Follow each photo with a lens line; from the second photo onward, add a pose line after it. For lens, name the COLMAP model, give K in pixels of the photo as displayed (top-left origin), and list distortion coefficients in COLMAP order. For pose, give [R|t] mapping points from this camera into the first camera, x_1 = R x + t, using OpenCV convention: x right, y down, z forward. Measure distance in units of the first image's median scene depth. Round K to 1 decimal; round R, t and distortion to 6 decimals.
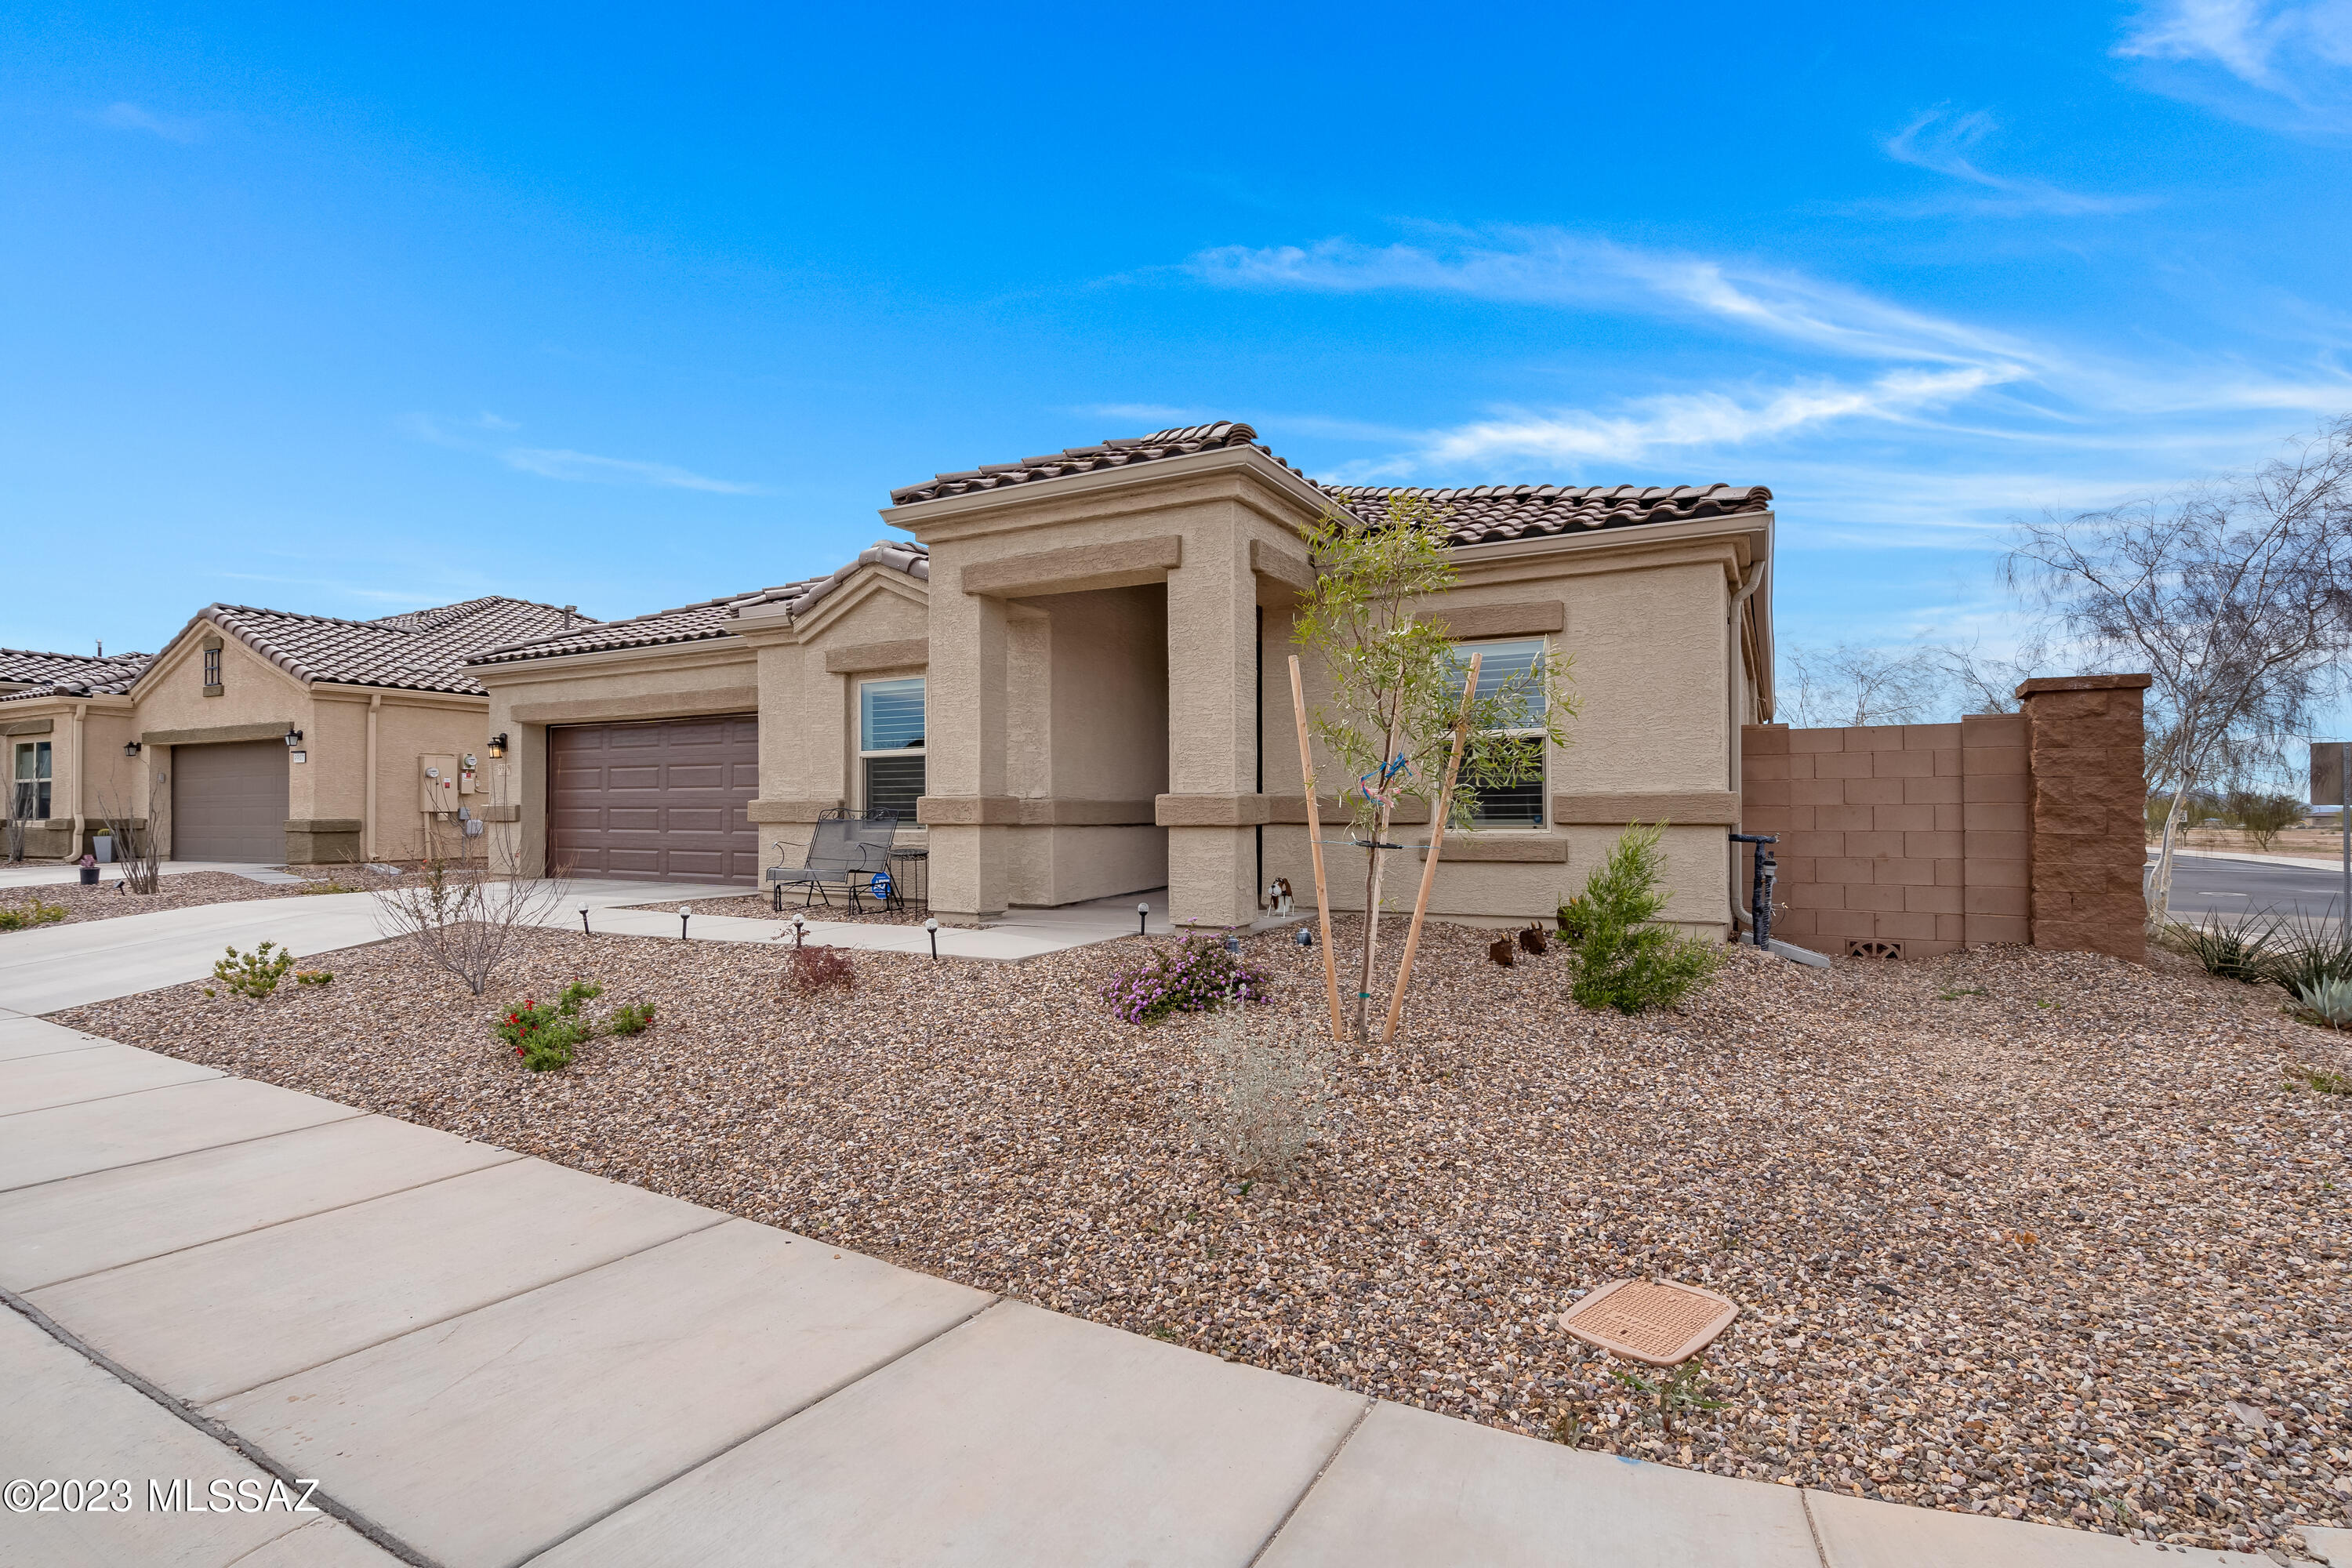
lens RADIAL K [[1081.3, 0, 1178.5], [0, 1081.3, 818.7], [0, 0, 1]] dist [-0.002793, 0.000916]
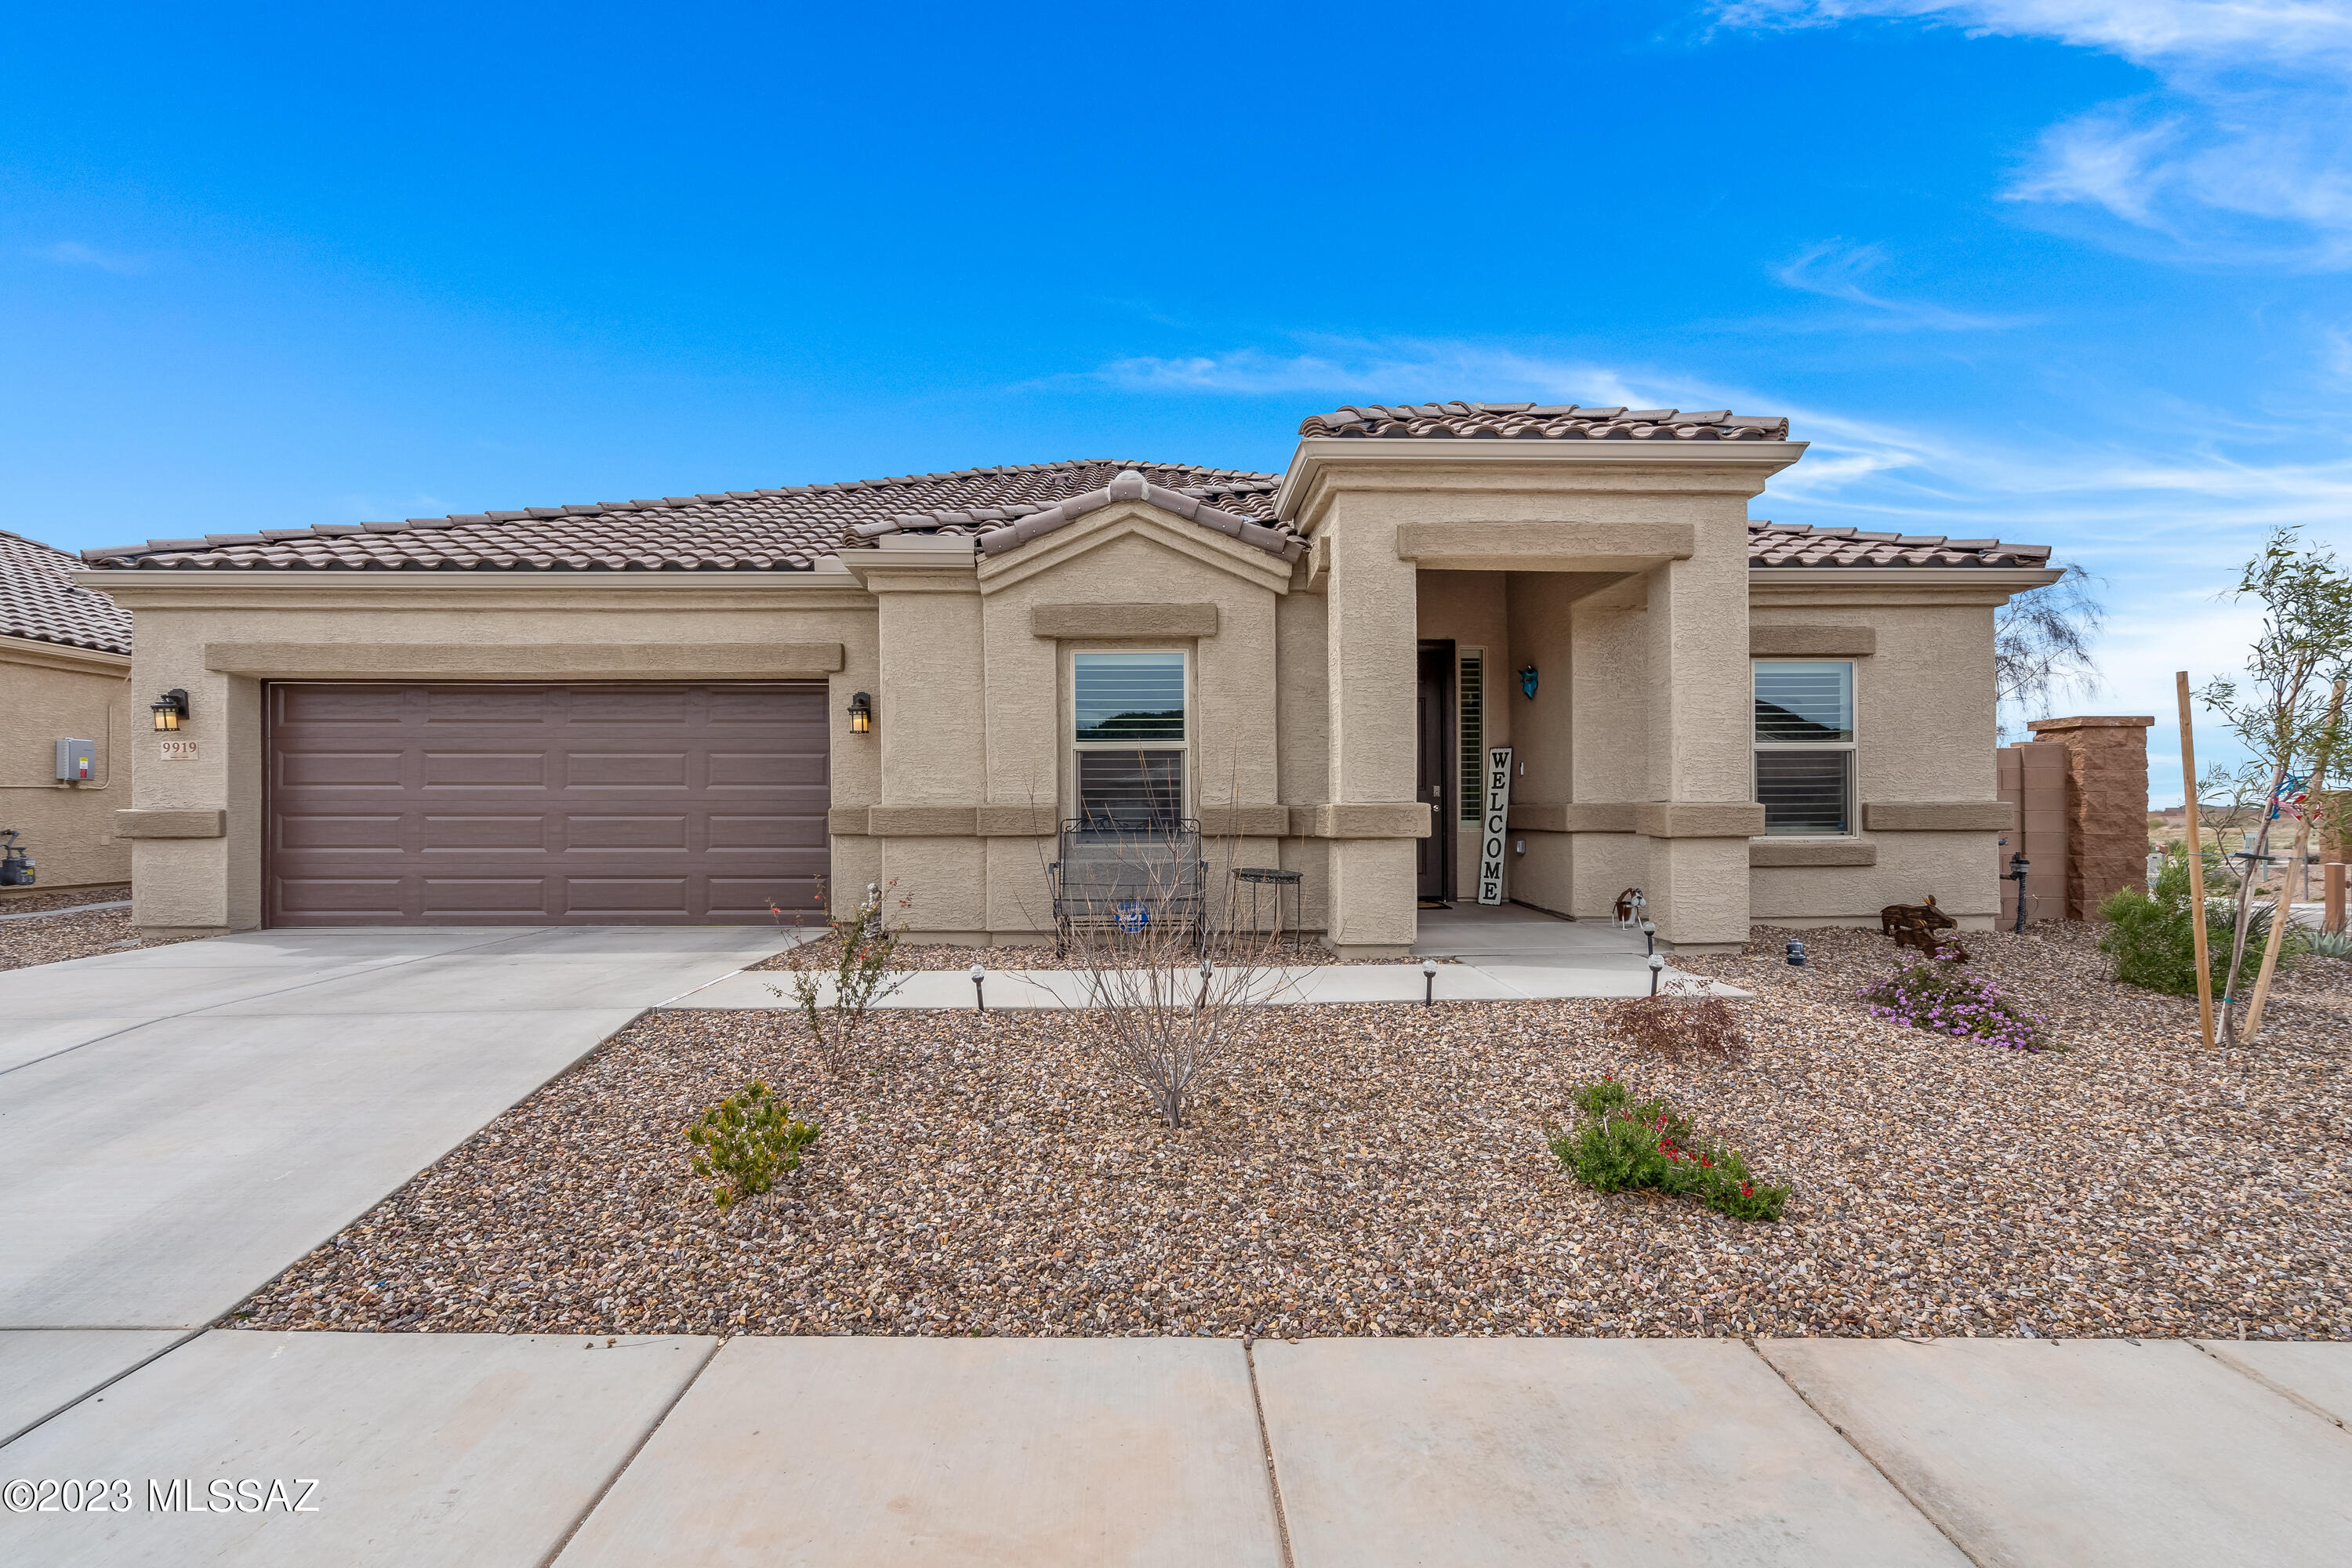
lens RADIAL K [[1100.5, 0, 1170.6], [0, 1100.5, 780.4], [0, 0, 1]] dist [-0.004762, -0.000191]
pose [[0.870671, 0.013766, 0.491673, -0.638984], [0.004354, 0.999353, -0.035692, -0.007155], [-0.491846, 0.033216, 0.870048, 0.300829]]
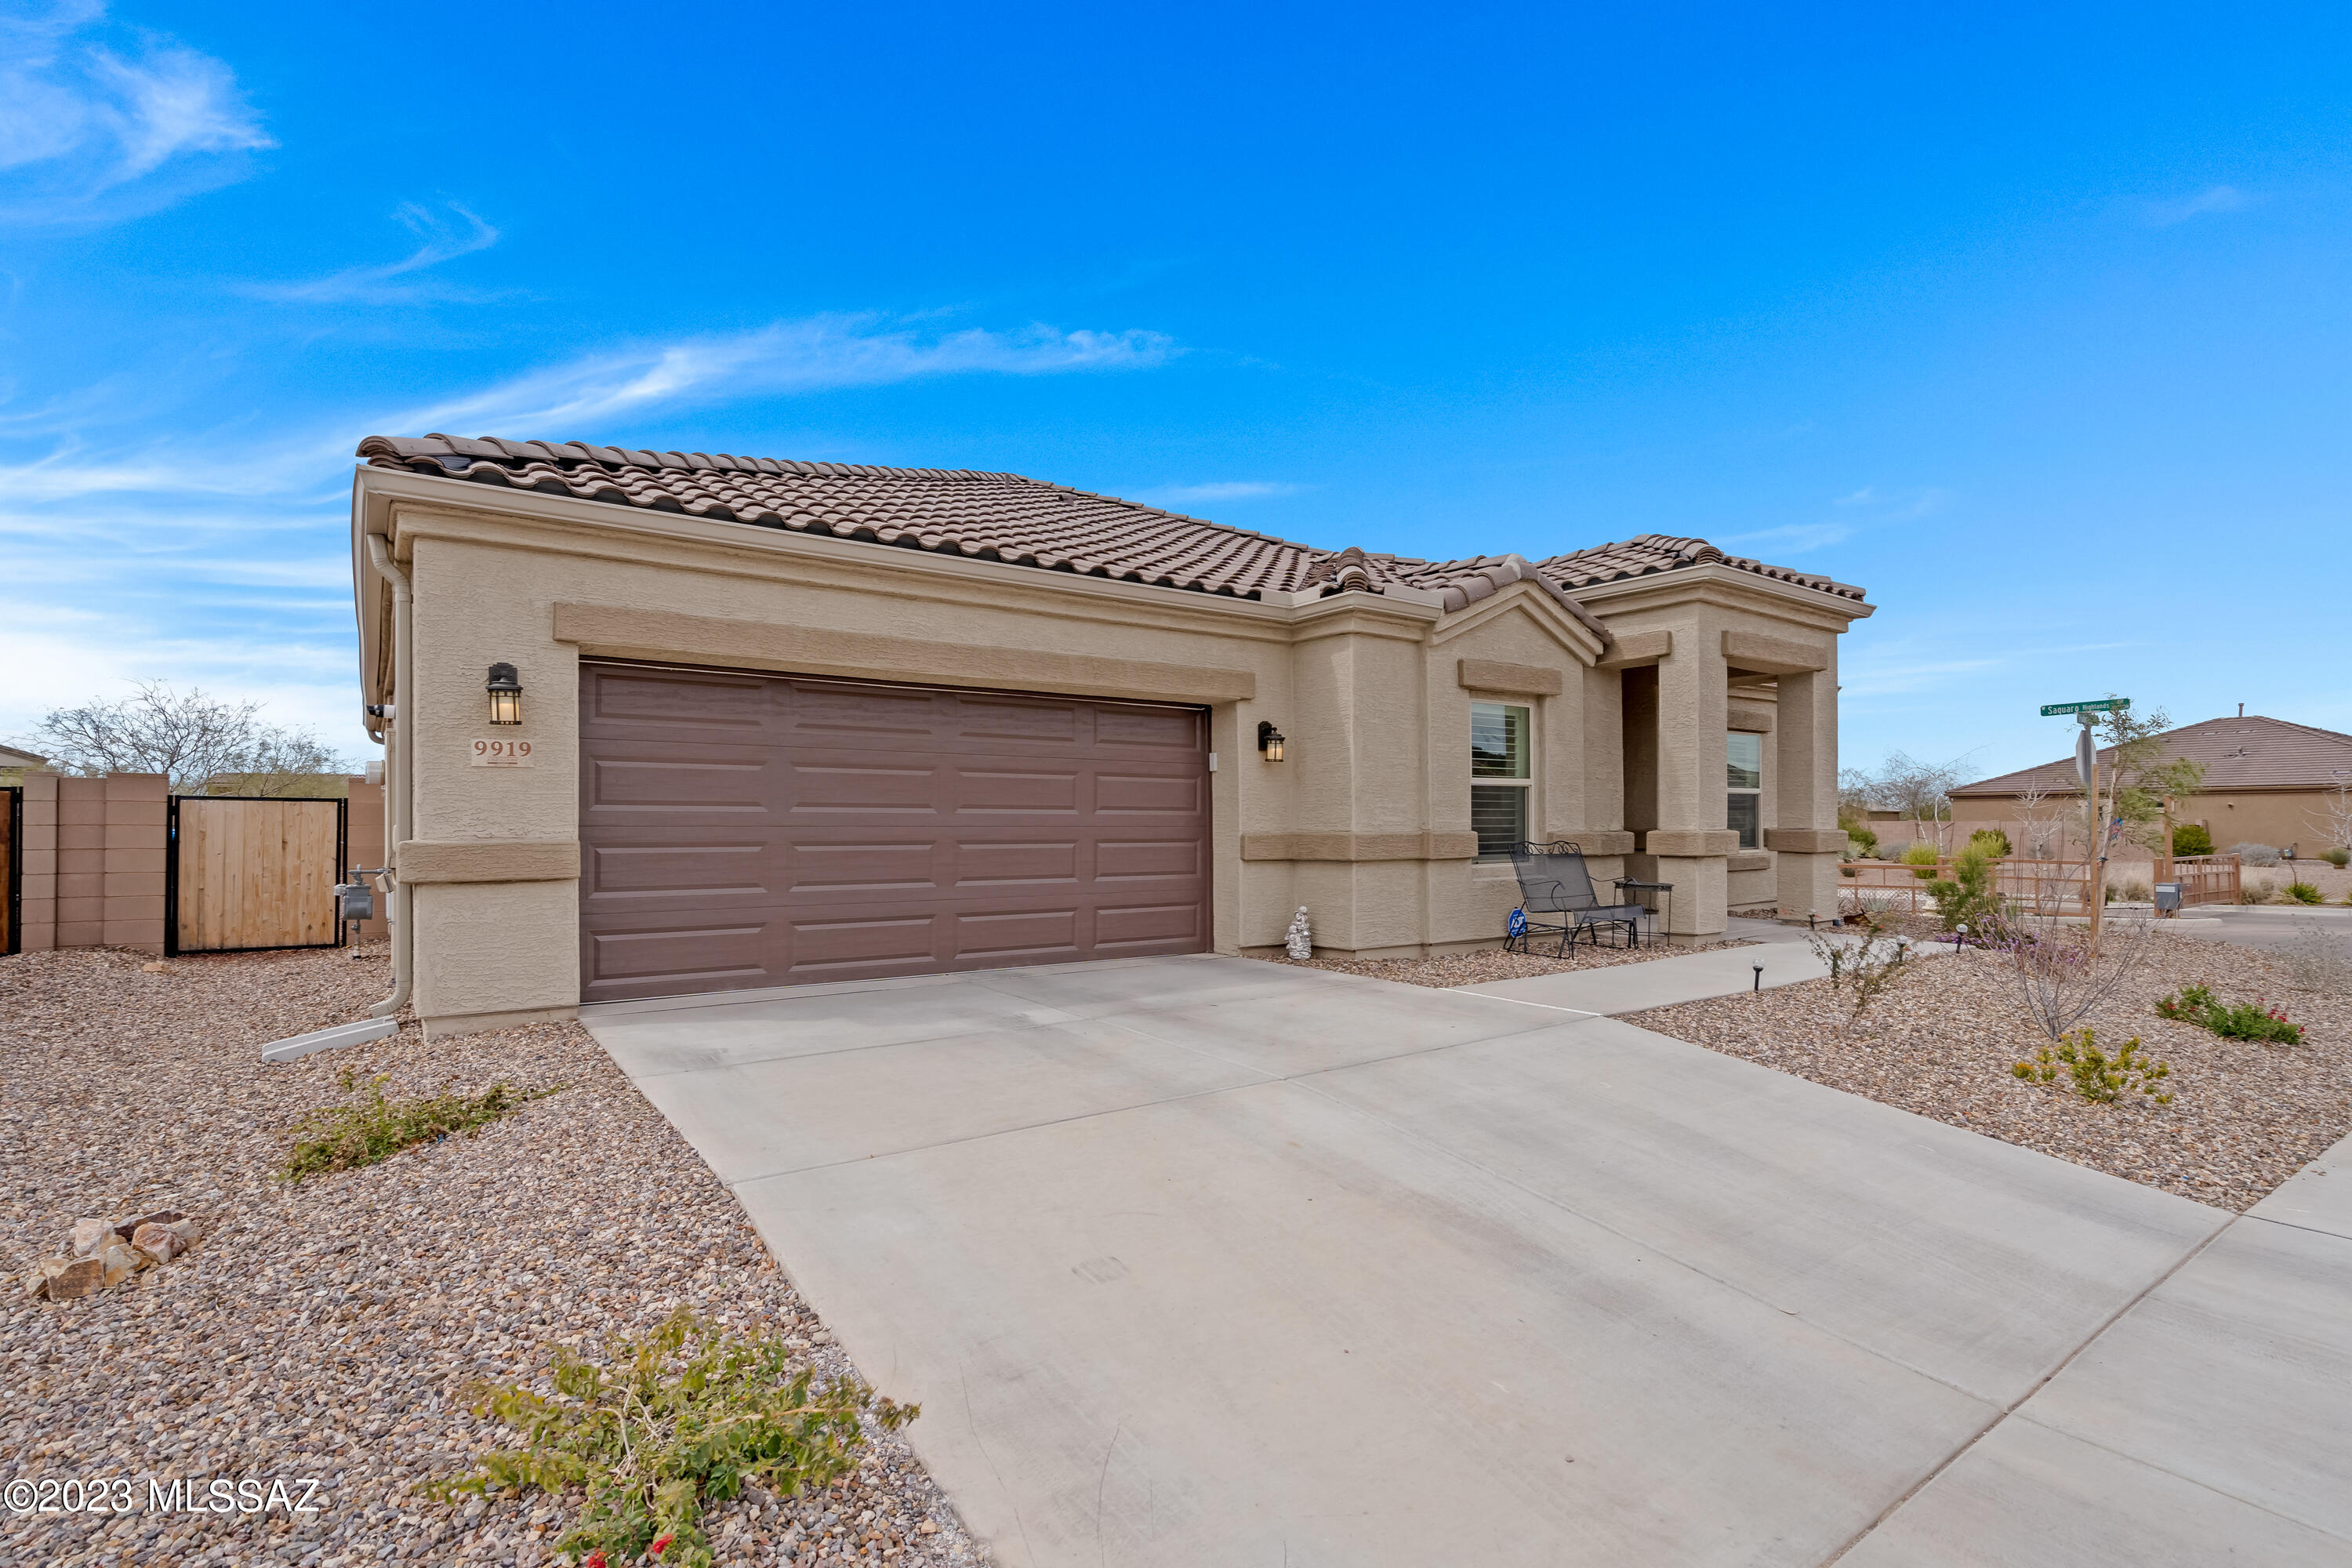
lens RADIAL K [[1123.4, 0, 1173.5], [0, 1123.4, 820.4], [0, 0, 1]] dist [-0.001379, 0.000286]
pose [[0.436055, 0.004674, 0.899908, -1.276554], [0.004587, 0.999962, -0.007416, -0.022677], [-0.899908, 0.007361, 0.436017, 0.847386]]
